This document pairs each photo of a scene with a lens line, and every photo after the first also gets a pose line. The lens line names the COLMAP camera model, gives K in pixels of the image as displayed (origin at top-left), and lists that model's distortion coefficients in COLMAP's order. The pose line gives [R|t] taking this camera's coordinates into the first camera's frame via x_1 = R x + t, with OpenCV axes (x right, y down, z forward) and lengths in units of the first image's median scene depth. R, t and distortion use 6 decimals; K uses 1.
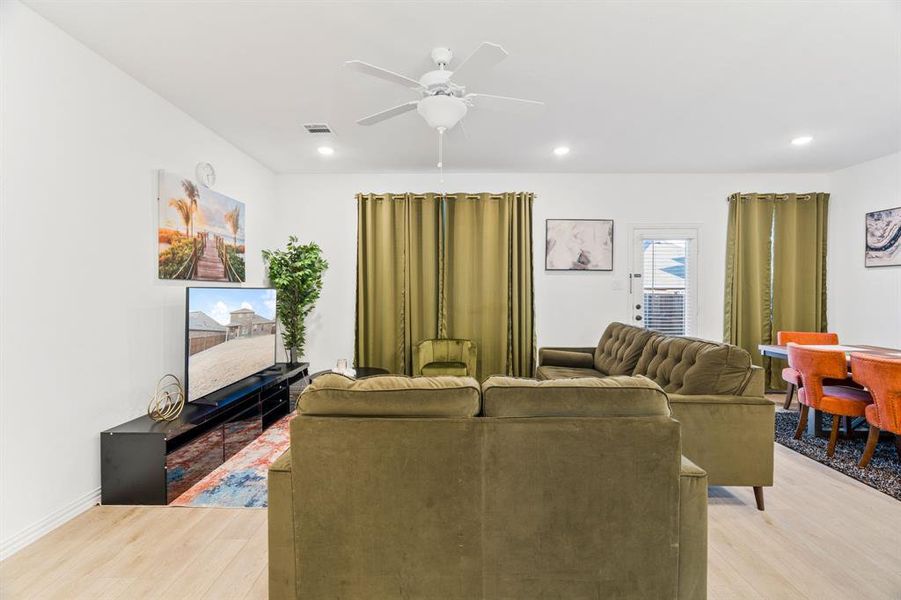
lens RADIAL K [[418.3, 0, 450.5], [0, 418.3, 300.0], [0, 0, 1]] dist [-0.000876, 0.000021]
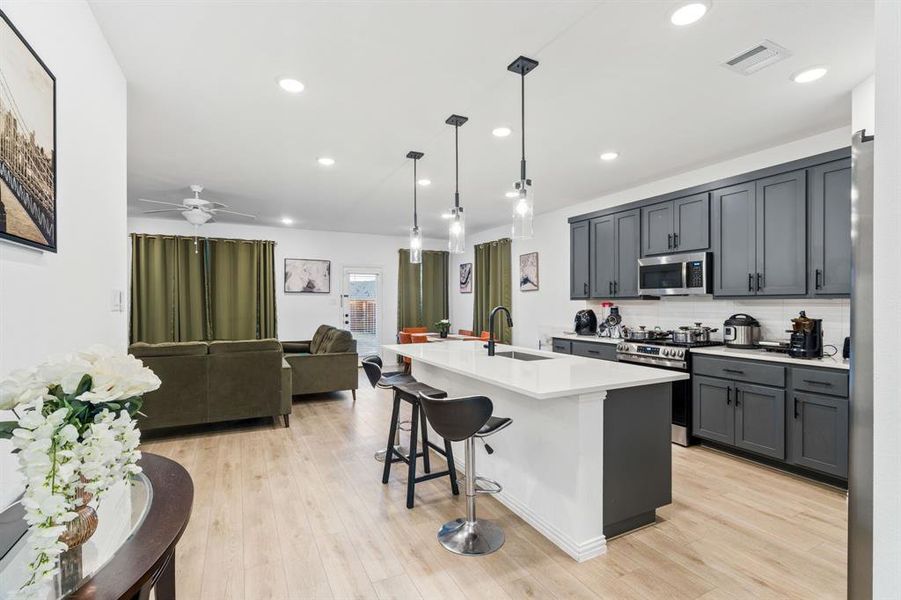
lens RADIAL K [[418.3, 0, 450.5], [0, 418.3, 300.0], [0, 0, 1]] dist [-0.000876, 0.000021]
pose [[0.887675, 0.000076, 0.460471, 0.071589], [0.012682, 0.999617, -0.024612, 0.002330], [-0.460296, 0.027687, 0.887334, -0.704368]]
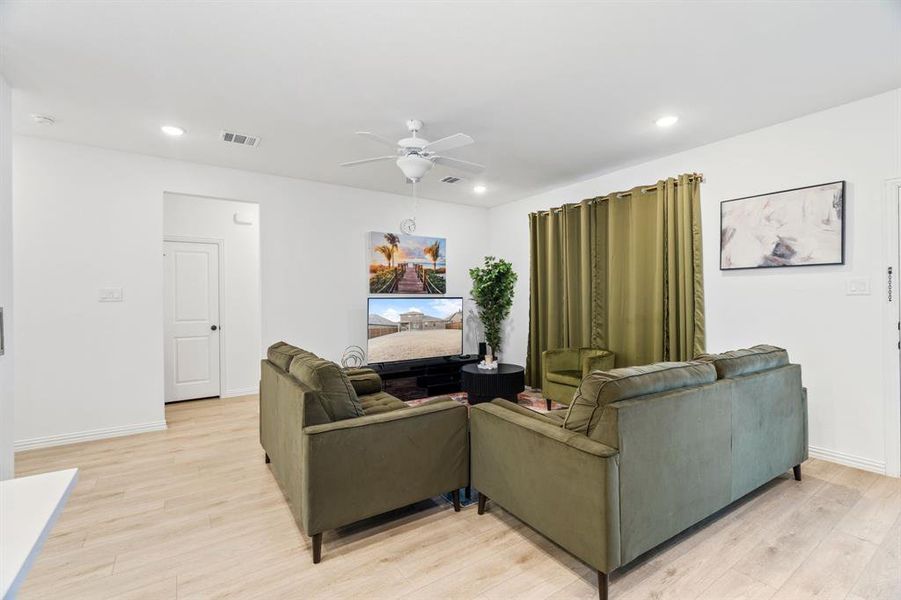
lens RADIAL K [[408.4, 0, 453.5], [0, 408.4, 294.7], [0, 0, 1]] dist [0.000277, 0.000261]
pose [[0.557165, -0.011710, -0.830319, 0.639184], [-0.010718, 0.999716, -0.021290, -0.008401], [0.830332, 0.020761, 0.556882, 0.231758]]
